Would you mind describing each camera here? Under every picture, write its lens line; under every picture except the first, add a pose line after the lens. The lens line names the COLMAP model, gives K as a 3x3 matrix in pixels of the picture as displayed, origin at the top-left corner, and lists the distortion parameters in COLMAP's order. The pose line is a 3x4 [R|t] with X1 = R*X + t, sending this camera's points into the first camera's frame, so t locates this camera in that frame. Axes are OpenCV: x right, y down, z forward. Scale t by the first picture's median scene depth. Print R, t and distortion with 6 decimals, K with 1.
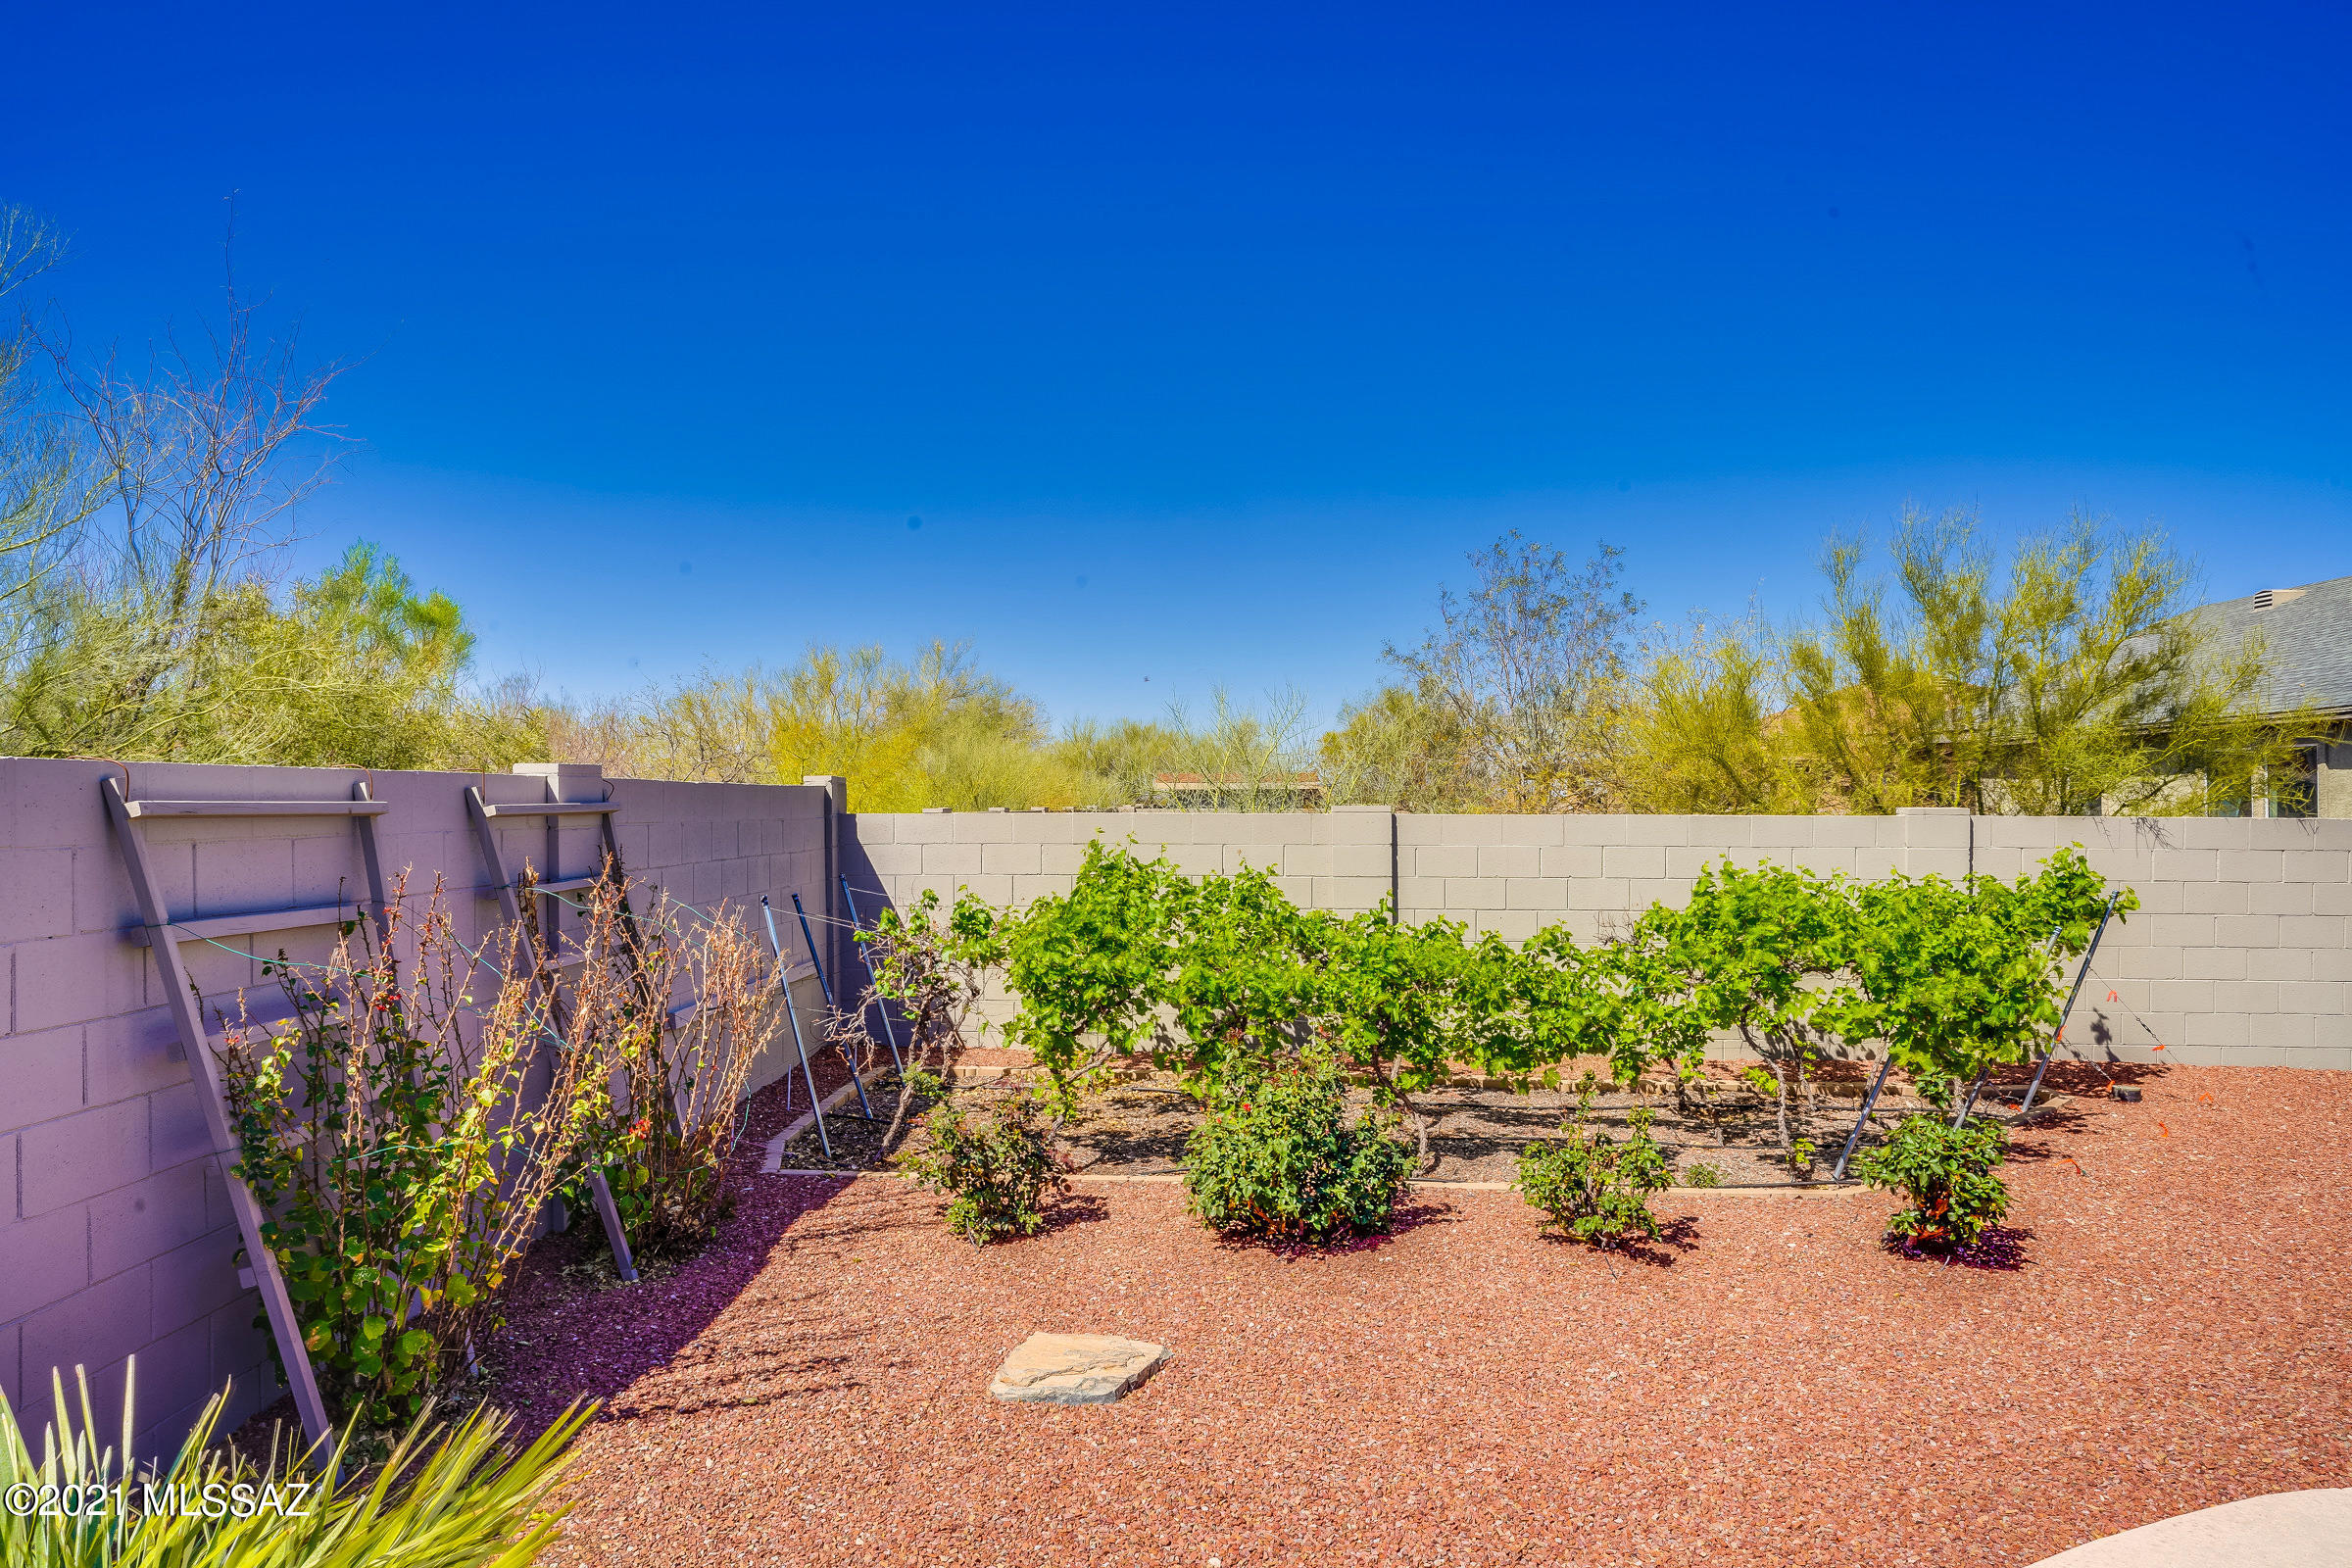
lens RADIAL K [[1459.2, 0, 1163.6], [0, 1459.2, 785.8], [0, 0, 1]] dist [0.002631, 0.000715]
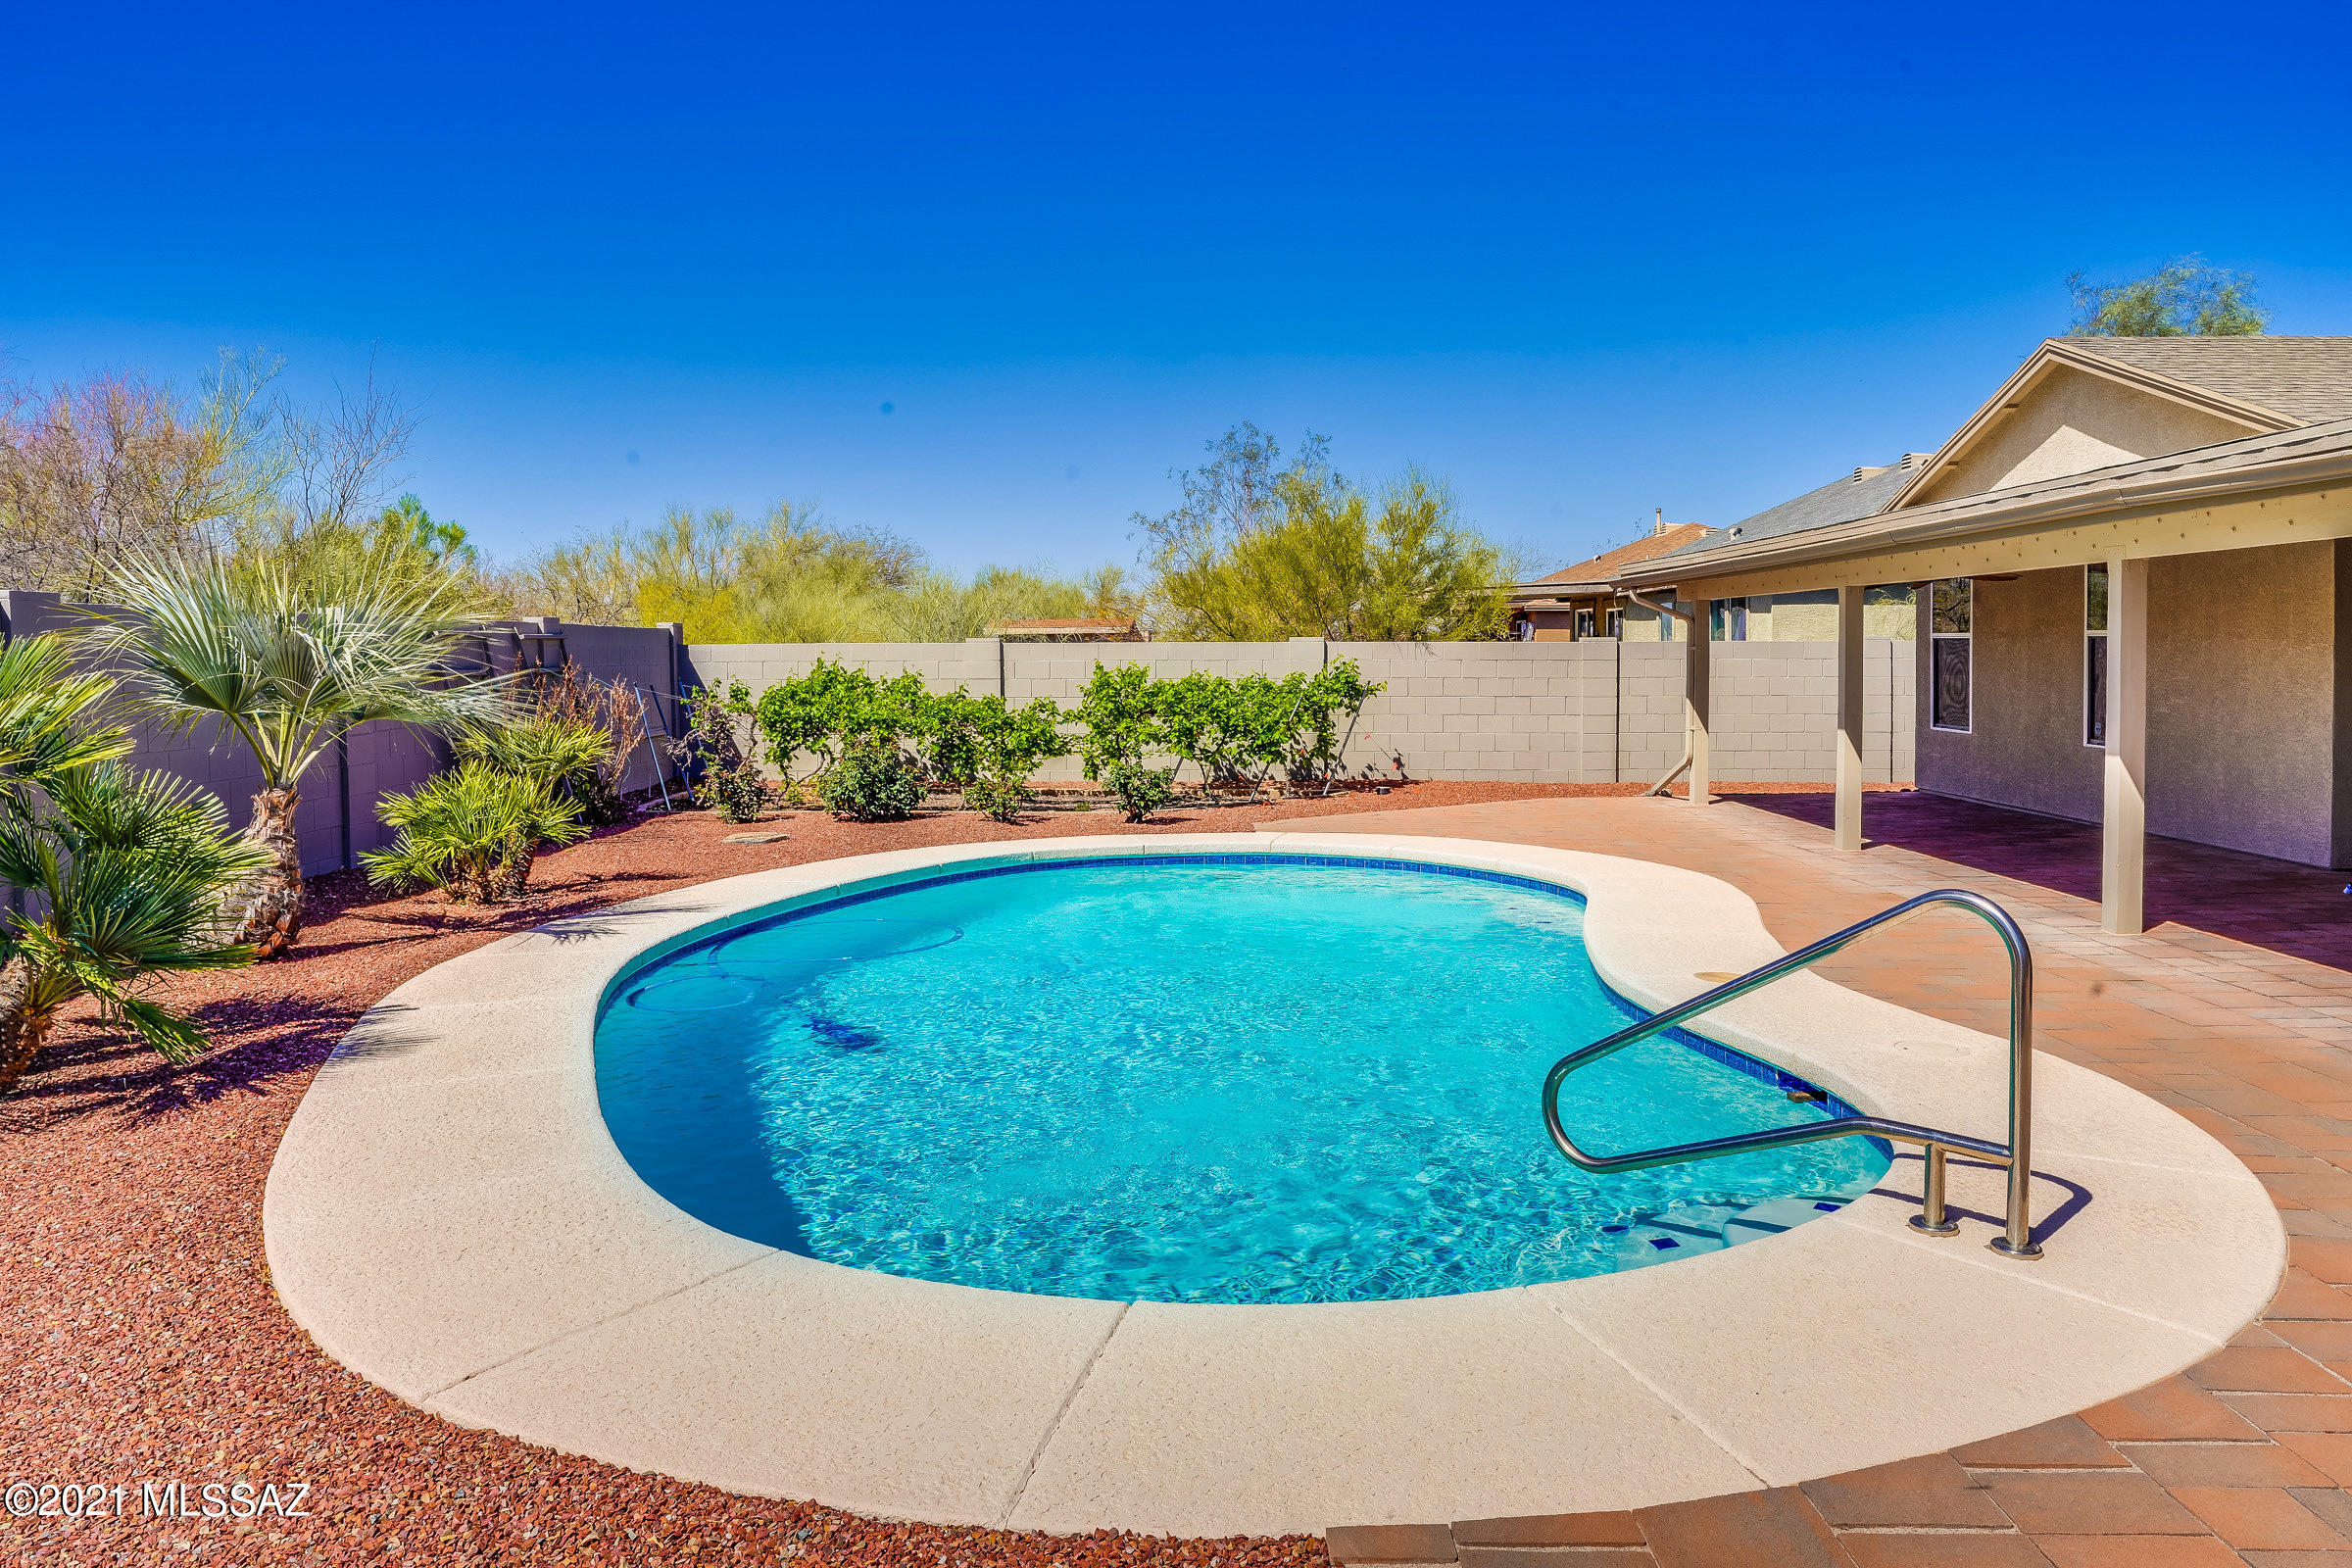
lens RADIAL K [[1779.7, 0, 1172.5], [0, 1779.7, 762.2], [0, 0, 1]] dist [0.027258, -0.003729]
pose [[0.999615, -0.008471, 0.026408, 0.321924], [0.006548, 0.997378, 0.072069, 0.010648], [-0.026949, -0.071869, 0.997050, -1.190181]]
